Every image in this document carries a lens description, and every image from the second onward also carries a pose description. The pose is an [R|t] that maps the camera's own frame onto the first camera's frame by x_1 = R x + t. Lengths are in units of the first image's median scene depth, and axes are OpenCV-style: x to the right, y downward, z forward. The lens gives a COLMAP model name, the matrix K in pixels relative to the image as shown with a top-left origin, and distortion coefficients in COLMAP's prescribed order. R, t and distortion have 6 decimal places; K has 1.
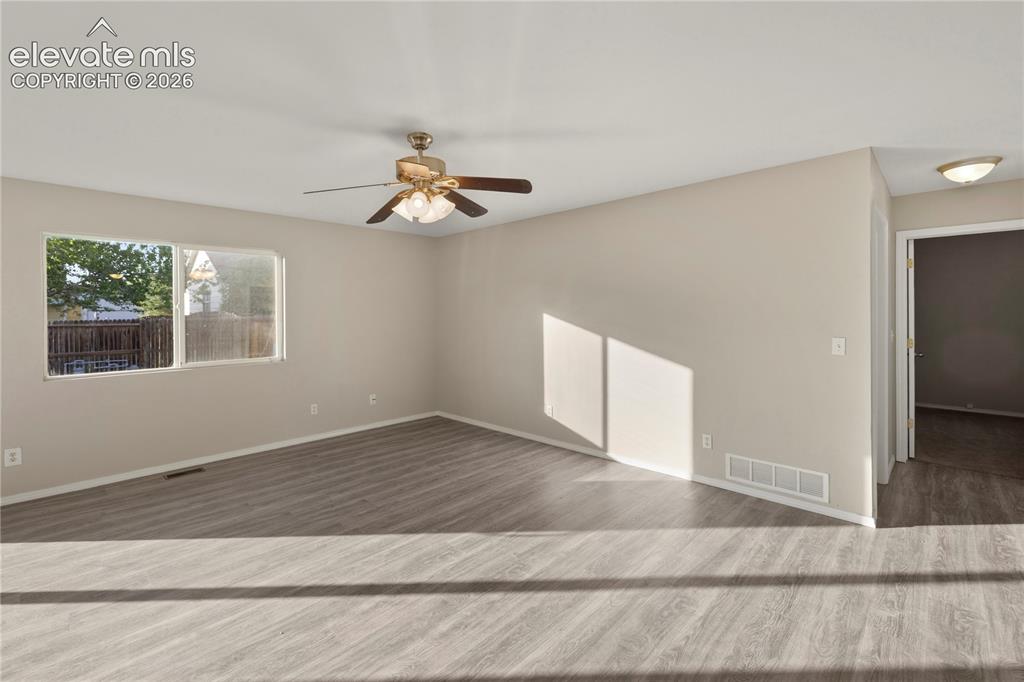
lens RADIAL K [[448.6, 0, 501.4], [0, 448.6, 314.1], [0, 0, 1]] dist [0.006906, -0.000466]
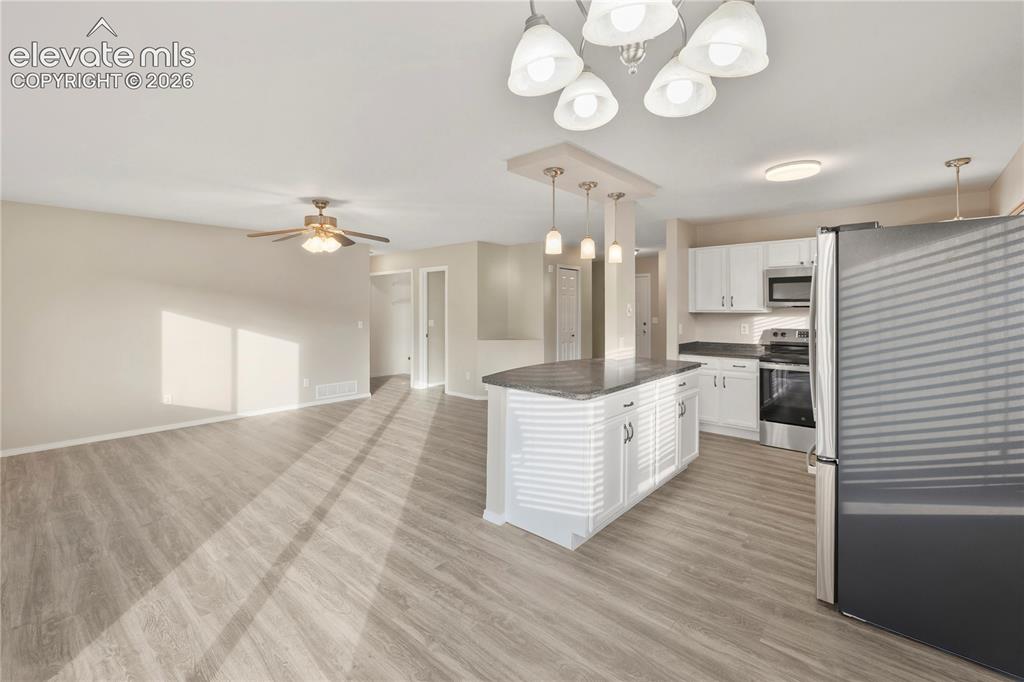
lens RADIAL K [[448.6, 0, 501.4], [0, 448.6, 314.1], [0, 0, 1]] dist [0.006906, -0.000466]
pose [[-0.050033, -0.002718, 0.998744, -1.167875], [0.002409, 0.999993, 0.002842, 0.008184], [-0.998745, 0.002548, -0.050026, 0.275256]]
